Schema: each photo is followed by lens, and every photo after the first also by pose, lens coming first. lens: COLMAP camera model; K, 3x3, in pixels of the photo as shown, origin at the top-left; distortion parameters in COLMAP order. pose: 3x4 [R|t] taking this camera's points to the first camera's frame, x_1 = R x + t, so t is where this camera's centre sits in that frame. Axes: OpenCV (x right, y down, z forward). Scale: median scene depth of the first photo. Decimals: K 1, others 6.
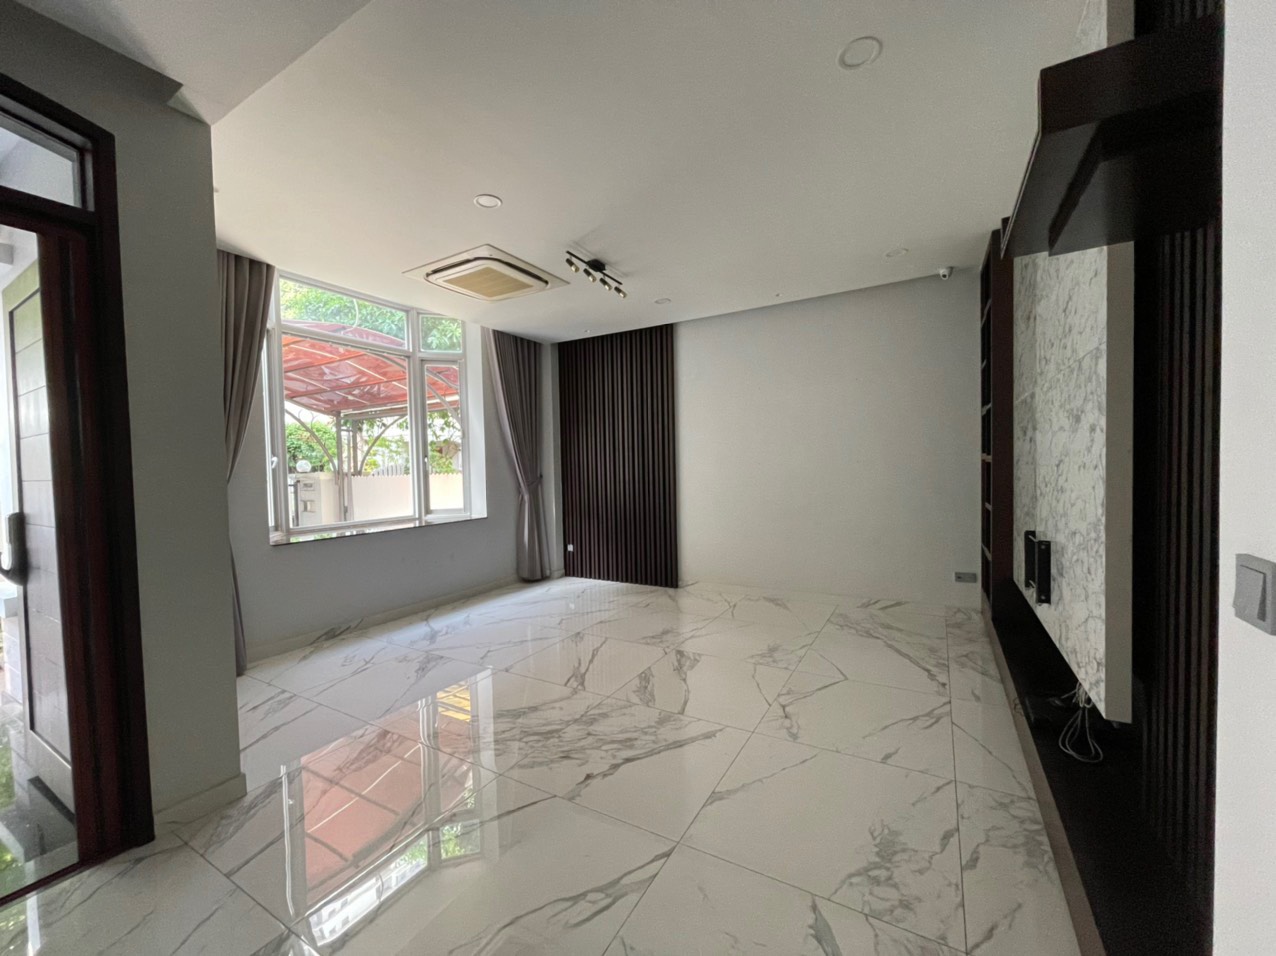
lens RADIAL K [[515.6, 0, 635.0], [0, 515.6, 482.1], [0, 0, 1]] dist [0.000663, 0.000177]
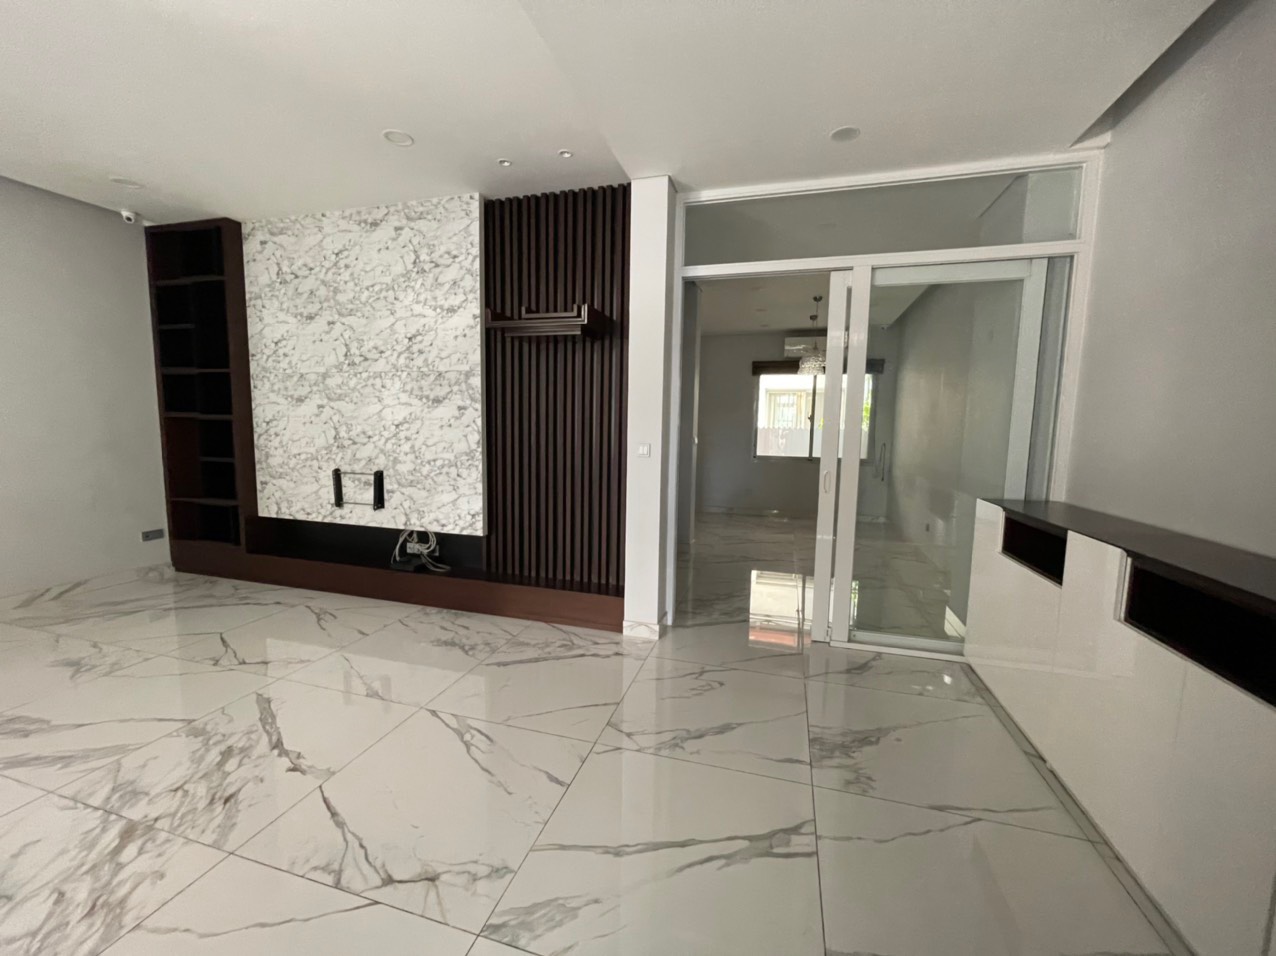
lens RADIAL K [[515.6, 0, 635.0], [0, 515.6, 482.1], [0, 0, 1]] dist [0.000663, 0.000177]
pose [[-0.243922, -0.081816, 0.966337, -0.803852], [0.018933, 0.995843, 0.089094, 0.017009], [-0.969610, 0.040027, -0.241359, 0.492133]]
